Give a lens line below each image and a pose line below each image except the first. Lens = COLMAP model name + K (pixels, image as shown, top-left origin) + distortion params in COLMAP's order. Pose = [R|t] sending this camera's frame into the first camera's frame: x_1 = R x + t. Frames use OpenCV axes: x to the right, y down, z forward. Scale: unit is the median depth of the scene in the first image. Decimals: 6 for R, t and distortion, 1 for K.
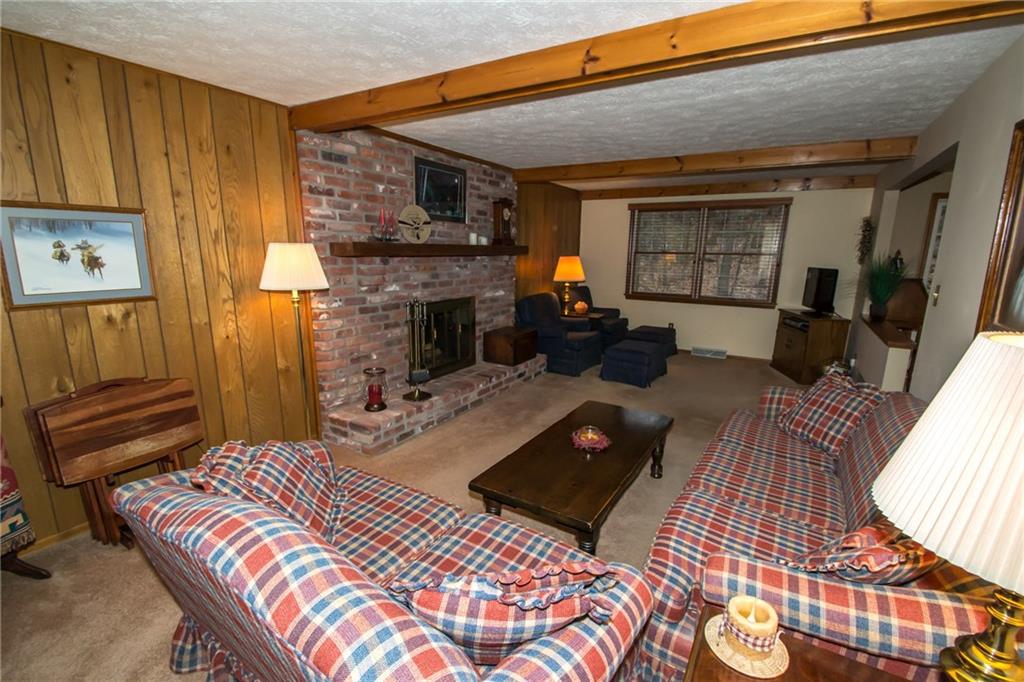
lens RADIAL K [[458.0, 0, 513.0], [0, 458.0, 354.8], [0, 0, 1]] dist [0.014325, -0.016503]
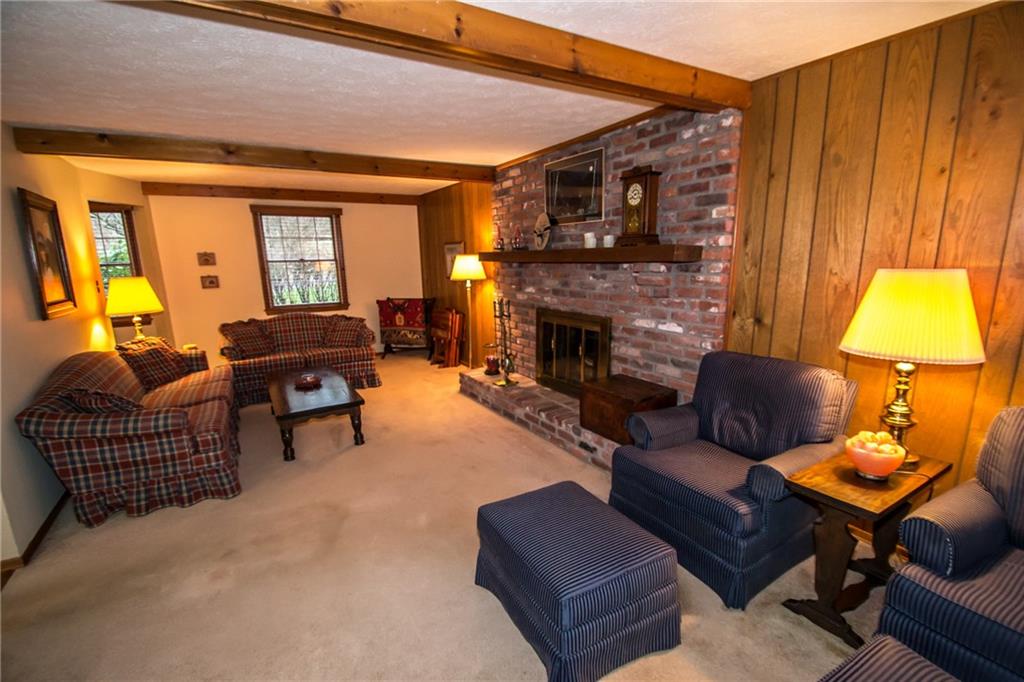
lens RADIAL K [[458.0, 0, 513.0], [0, 458.0, 354.8], [0, 0, 1]] dist [0.014325, -0.016503]
pose [[-0.463955, 0.185382, -0.866244, 0.673292], [-0.183697, 0.936469, 0.298798, -0.282218], [0.866603, 0.297756, -0.400425, 1.264988]]
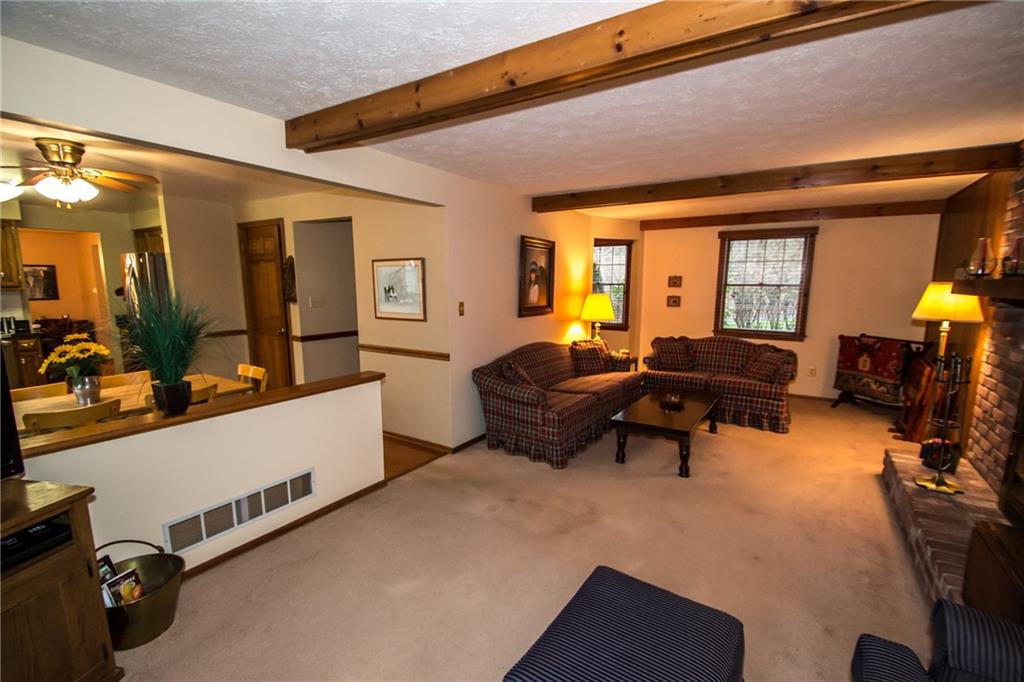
lens RADIAL K [[458.0, 0, 513.0], [0, 458.0, 354.8], [0, 0, 1]] dist [0.014325, -0.016503]
pose [[-0.999211, -0.020223, 0.034191, 0.393577], [-0.006013, 0.927791, 0.373052, -0.320117], [-0.039266, 0.372552, -0.927180, 1.405452]]
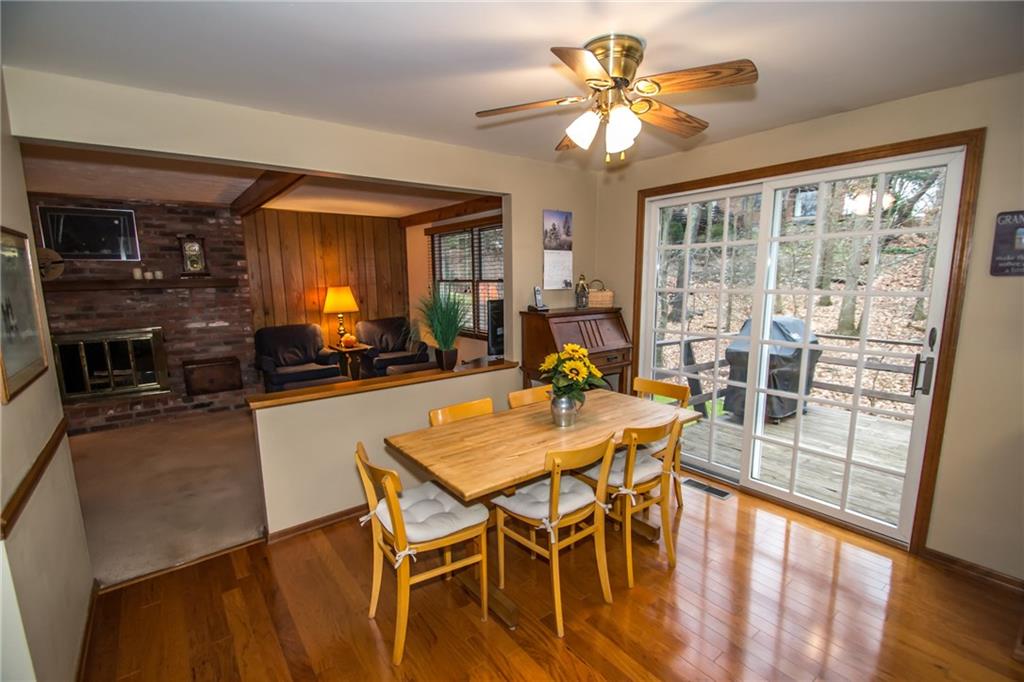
lens RADIAL K [[458.0, 0, 513.0], [0, 458.0, 354.8], [0, 0, 1]] dist [0.014325, -0.016503]
pose [[0.934169, 0.038845, -0.354709, 1.128371], [-0.058881, 0.997211, -0.045863, -0.067932], [0.351938, 0.063730, 0.933851, 0.325435]]
